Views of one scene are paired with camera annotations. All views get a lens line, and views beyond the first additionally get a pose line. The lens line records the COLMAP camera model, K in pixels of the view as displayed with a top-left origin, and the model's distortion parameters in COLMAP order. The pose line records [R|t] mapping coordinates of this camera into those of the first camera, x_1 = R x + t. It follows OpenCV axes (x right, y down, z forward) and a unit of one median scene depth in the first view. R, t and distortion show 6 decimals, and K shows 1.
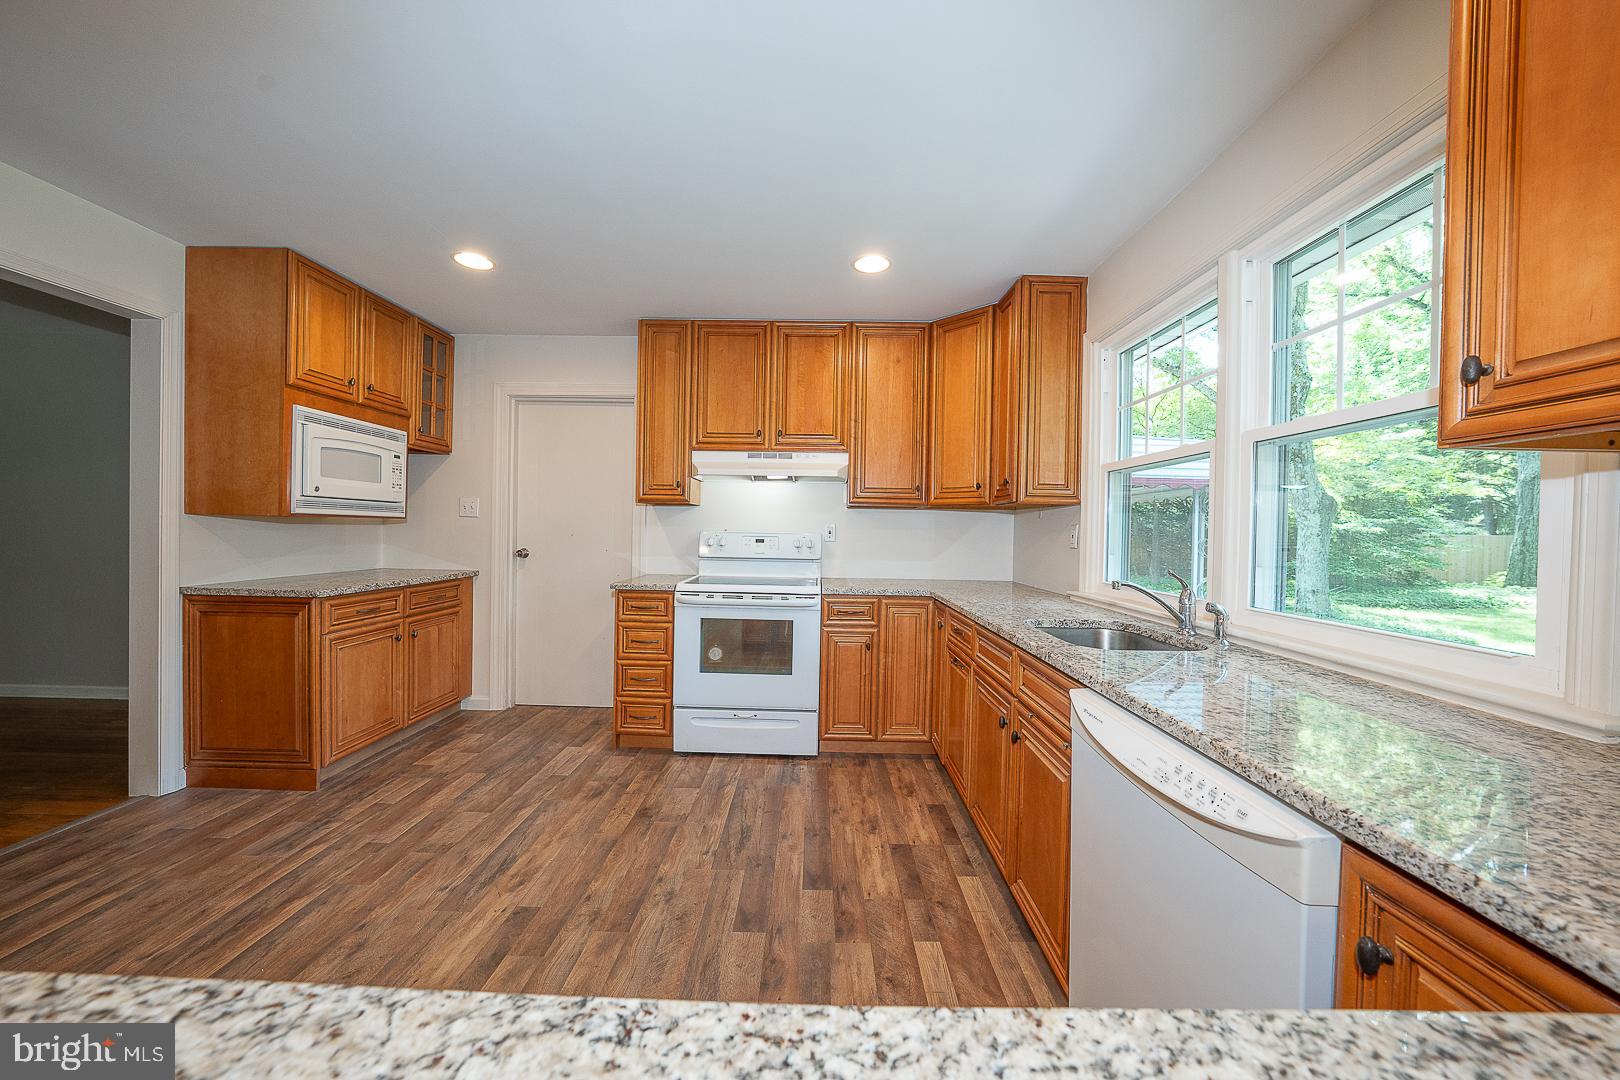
lens RADIAL K [[554.2, 0, 811.6], [0, 554.2, 538.0], [0, 0, 1]] dist [-0.018920, -0.000042]
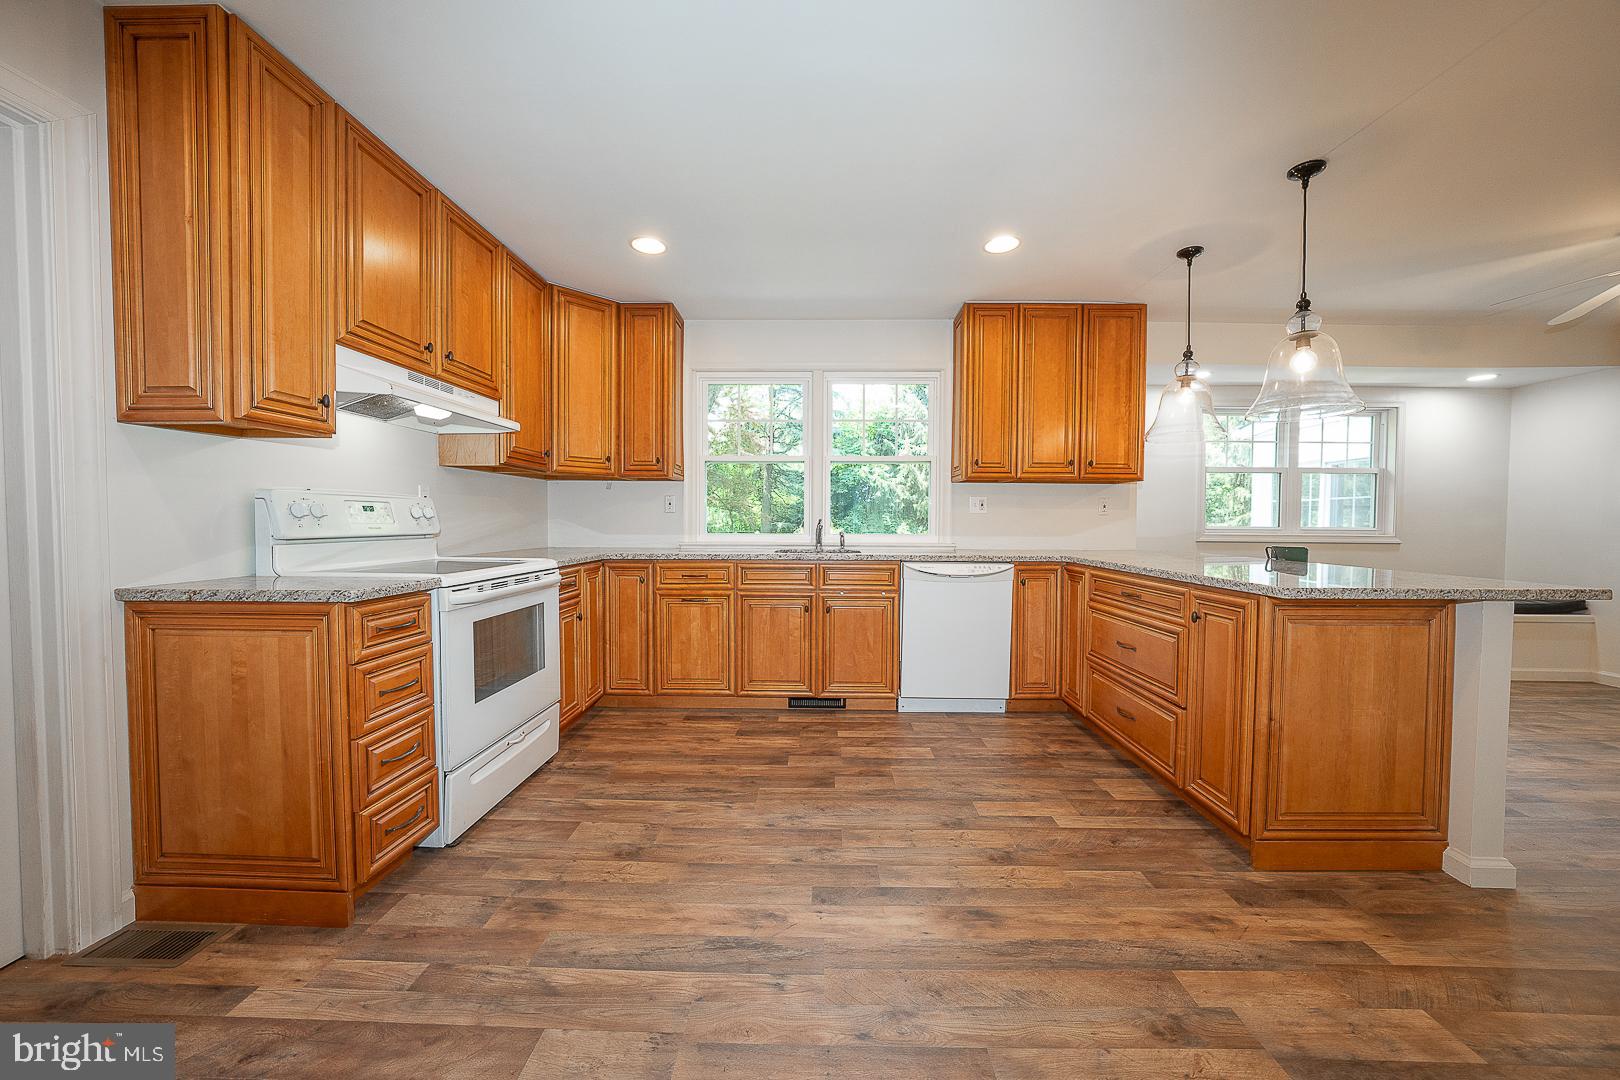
lens RADIAL K [[554.2, 0, 811.6], [0, 554.2, 538.0], [0, 0, 1]] dist [-0.018920, -0.000042]
pose [[0.022931, -0.055695, 0.998184, -0.962195], [0.009567, 0.998414, 0.055488, 0.011785], [-0.999691, 0.008277, 0.023428, 0.660983]]
